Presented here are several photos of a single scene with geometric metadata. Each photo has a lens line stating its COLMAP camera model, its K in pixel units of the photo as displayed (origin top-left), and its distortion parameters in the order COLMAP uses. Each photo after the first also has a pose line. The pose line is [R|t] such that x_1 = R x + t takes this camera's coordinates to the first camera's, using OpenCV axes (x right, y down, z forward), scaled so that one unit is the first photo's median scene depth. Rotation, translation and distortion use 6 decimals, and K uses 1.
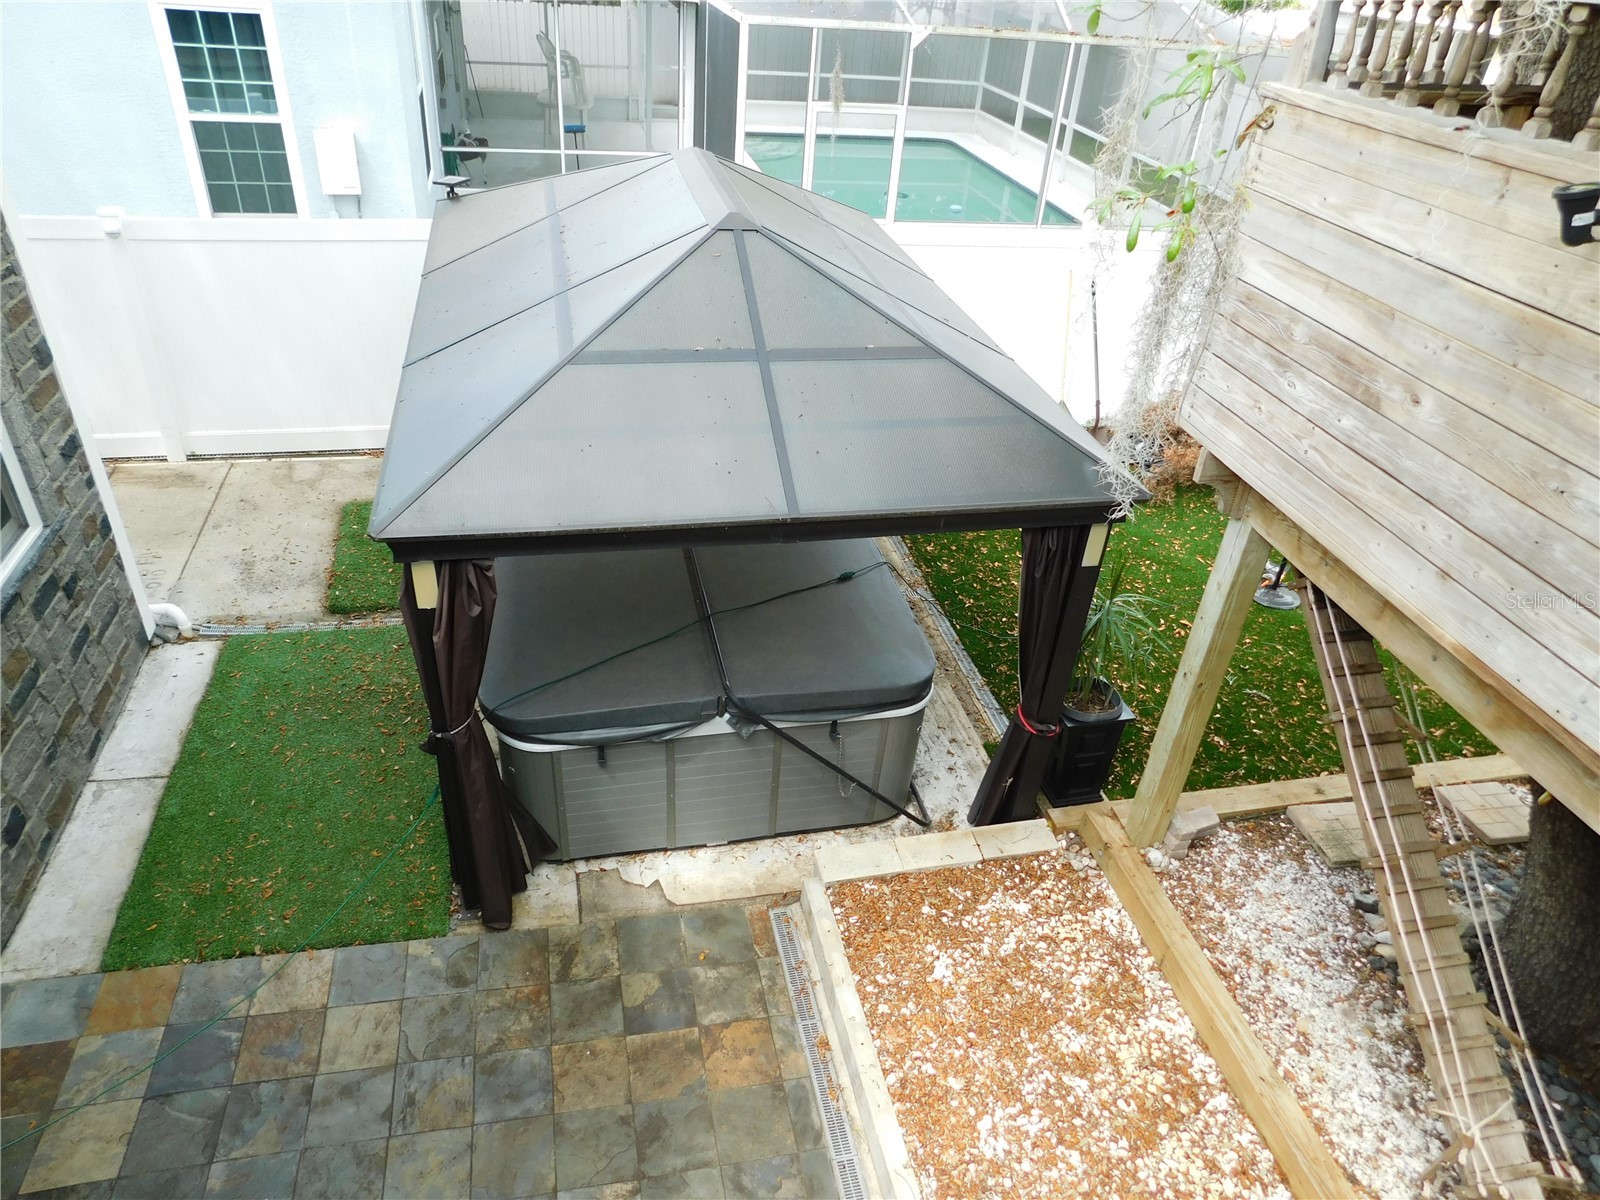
lens RADIAL K [[1059.9, 0, 804.5], [0, 1059.9, 600.8], [0, 0, 1]] dist [-0.069708, 0.062314]
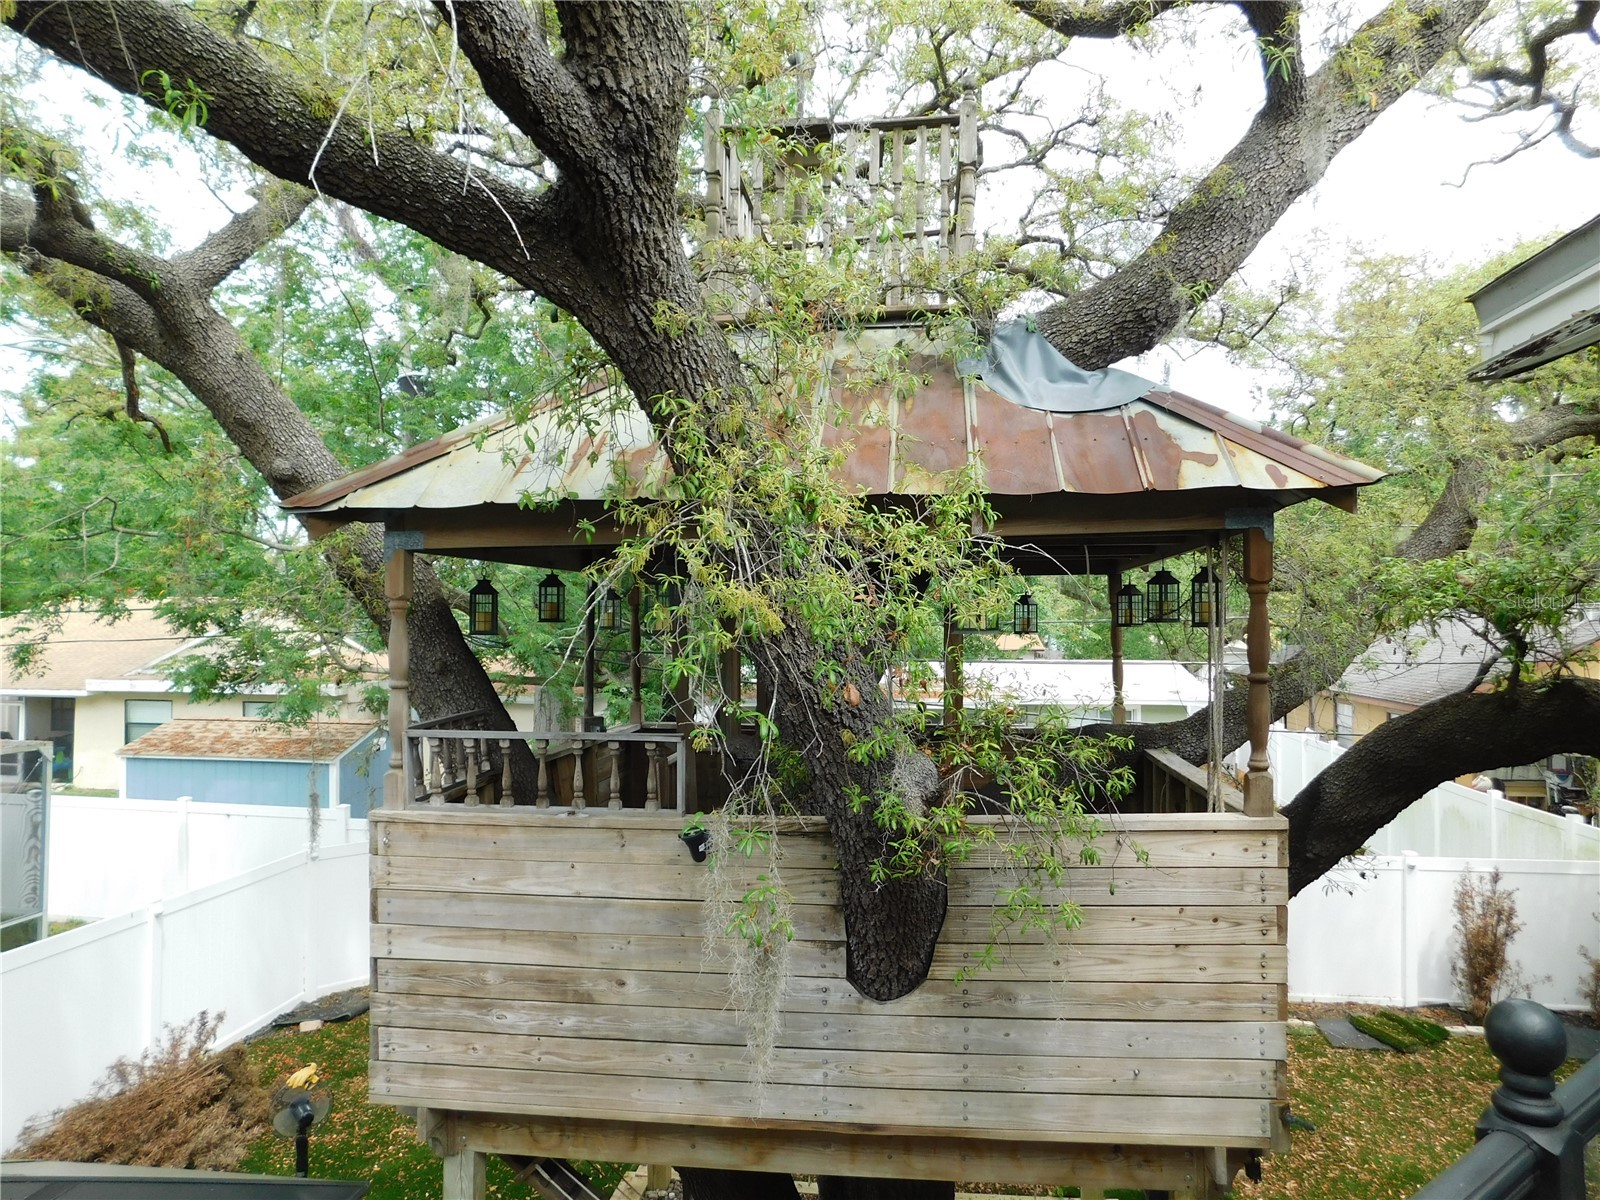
lens RADIAL K [[1059.9, 0, 801.3], [0, 1059.9, 604.0], [0, 0, 1]] dist [-0.069708, 0.062314]
pose [[0.349191, -0.056904, 0.935322, -0.586258], [0.543863, 0.825138, -0.152844, -0.246753], [-0.763072, 0.562059, 0.319079, 0.061900]]
